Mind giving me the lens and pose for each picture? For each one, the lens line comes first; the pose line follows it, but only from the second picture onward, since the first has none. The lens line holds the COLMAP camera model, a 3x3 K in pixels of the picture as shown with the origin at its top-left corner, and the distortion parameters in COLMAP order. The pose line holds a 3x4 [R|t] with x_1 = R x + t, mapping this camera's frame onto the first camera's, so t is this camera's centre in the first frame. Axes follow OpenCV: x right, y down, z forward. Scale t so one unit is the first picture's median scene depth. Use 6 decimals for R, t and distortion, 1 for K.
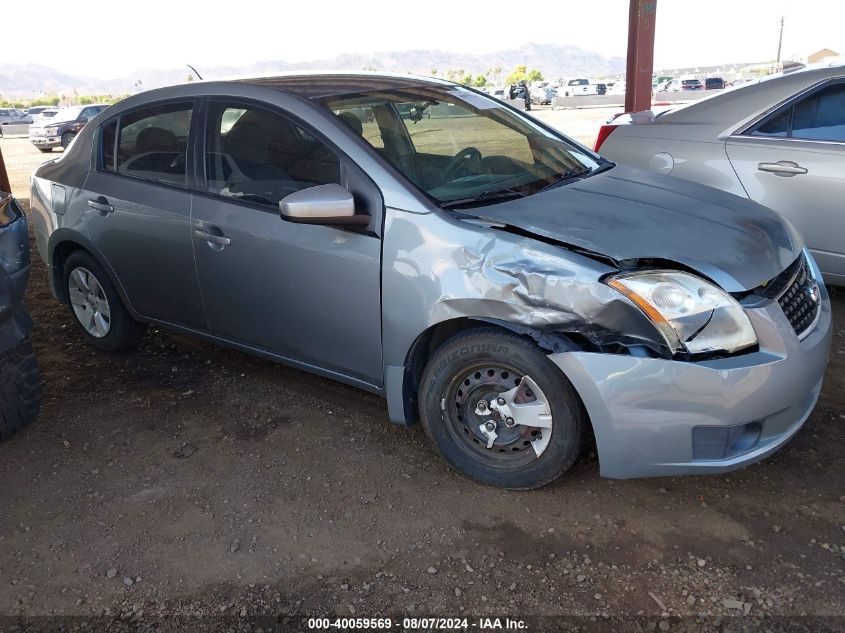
lens RADIAL K [[670.7, 0, 422.5], [0, 670.7, 316.5], [0, 0, 1]] dist [-0.004114, 0.007708]
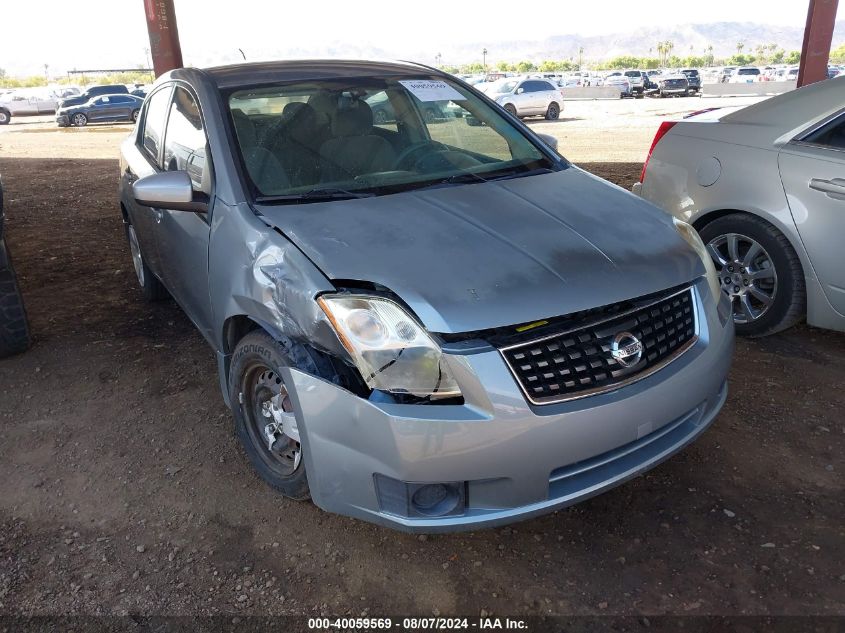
lens RADIAL K [[670.7, 0, 422.5], [0, 670.7, 316.5], [0, 0, 1]] dist [-0.004114, 0.007708]
pose [[0.924979, 0.147458, -0.350242, 0.640007], [-0.135050, 0.989036, 0.059739, -0.090385], [0.355211, -0.007957, 0.934752, 0.159816]]
